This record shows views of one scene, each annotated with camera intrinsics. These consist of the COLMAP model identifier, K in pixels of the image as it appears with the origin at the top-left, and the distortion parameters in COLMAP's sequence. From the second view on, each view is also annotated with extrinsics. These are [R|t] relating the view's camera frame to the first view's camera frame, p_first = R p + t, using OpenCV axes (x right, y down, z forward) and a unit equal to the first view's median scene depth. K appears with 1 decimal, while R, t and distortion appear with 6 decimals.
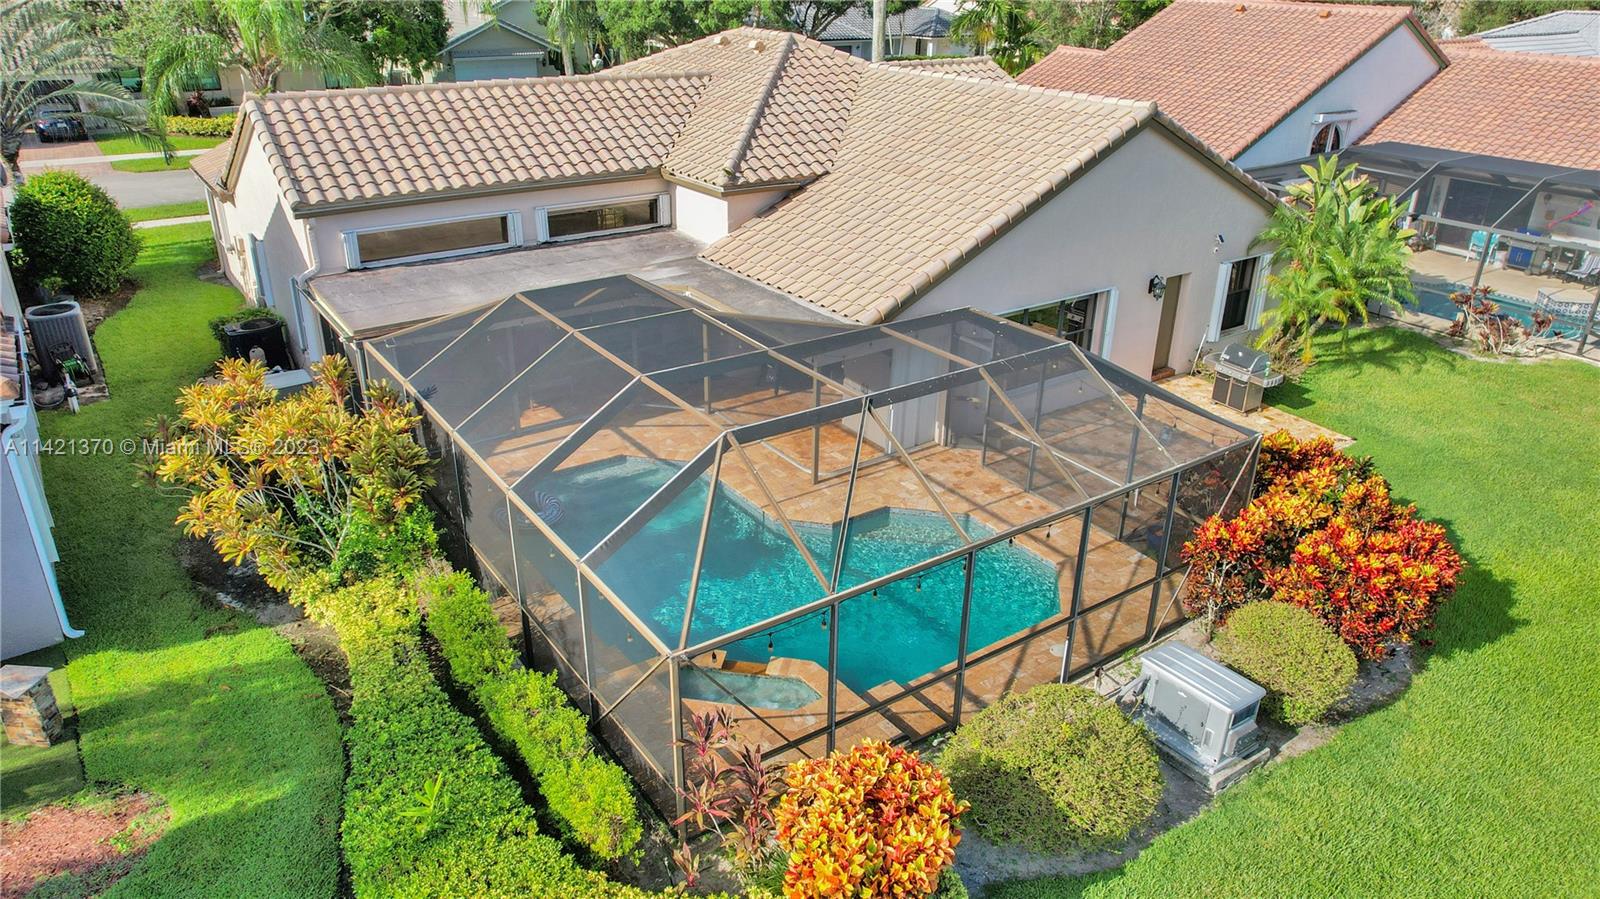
lens RADIAL K [[1086.9, 0, 800.0], [0, 1086.9, 449.5], [0, 0, 1]] dist [-0.071514, 0.063921]
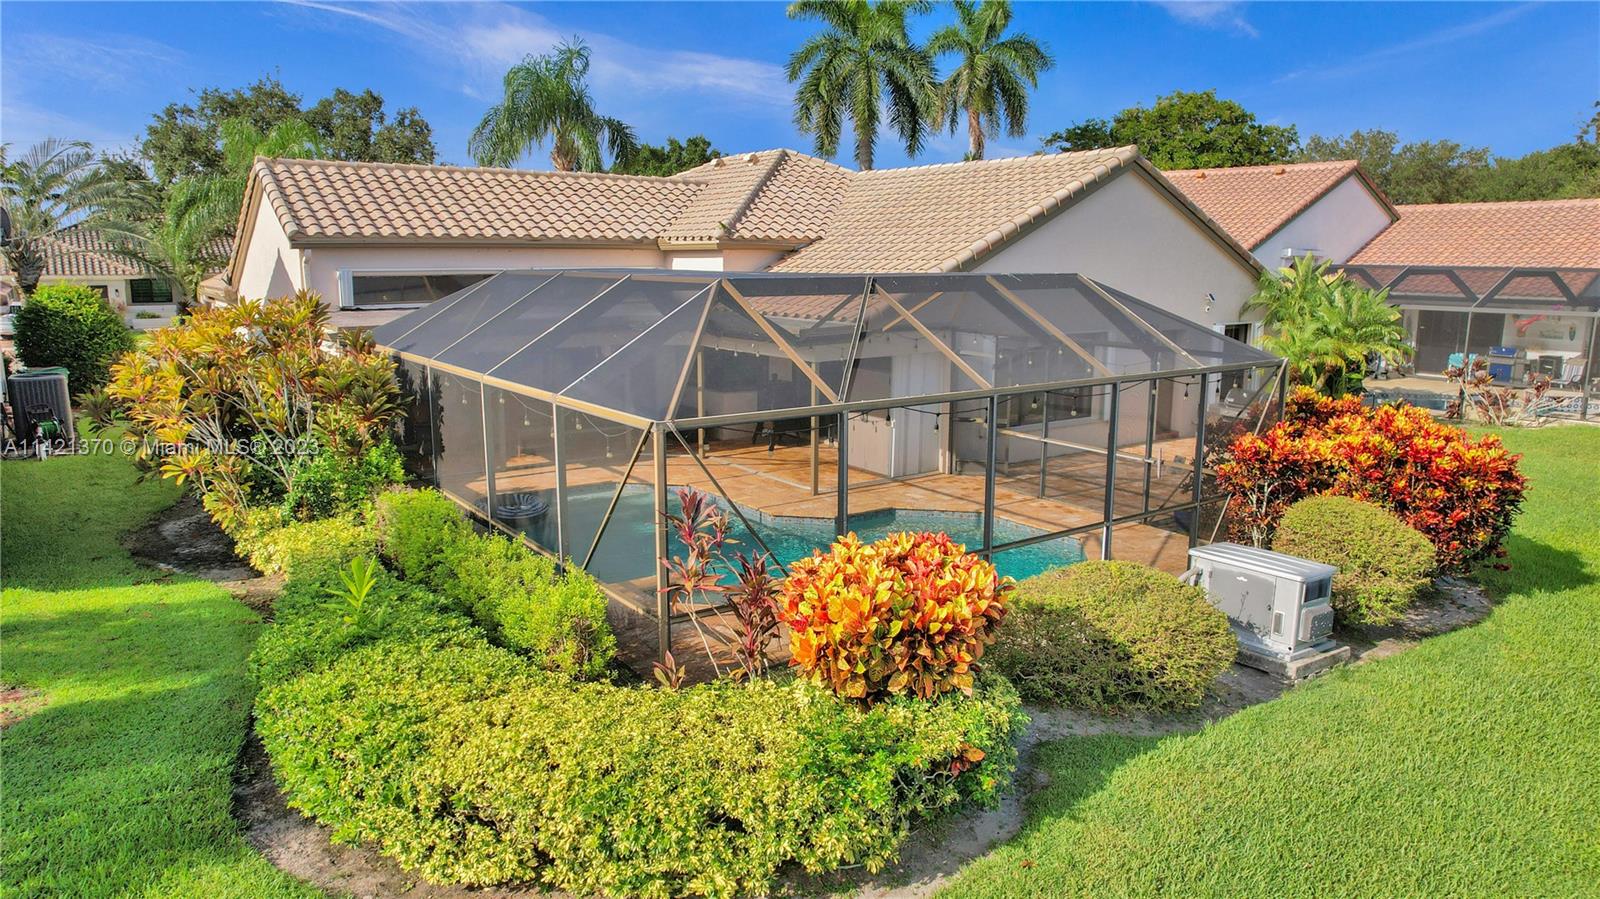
lens RADIAL K [[1059.0, 0, 800.0], [0, 1059.0, 449.5], [0, 0, 1]] dist [-0.073780, 0.067209]
pose [[0.999882, -0.013157, 0.007885, -0.005236], [0.014702, 0.968673, -0.247903, 0.198249], [-0.004377, 0.247989, 0.968753, 0.090749]]
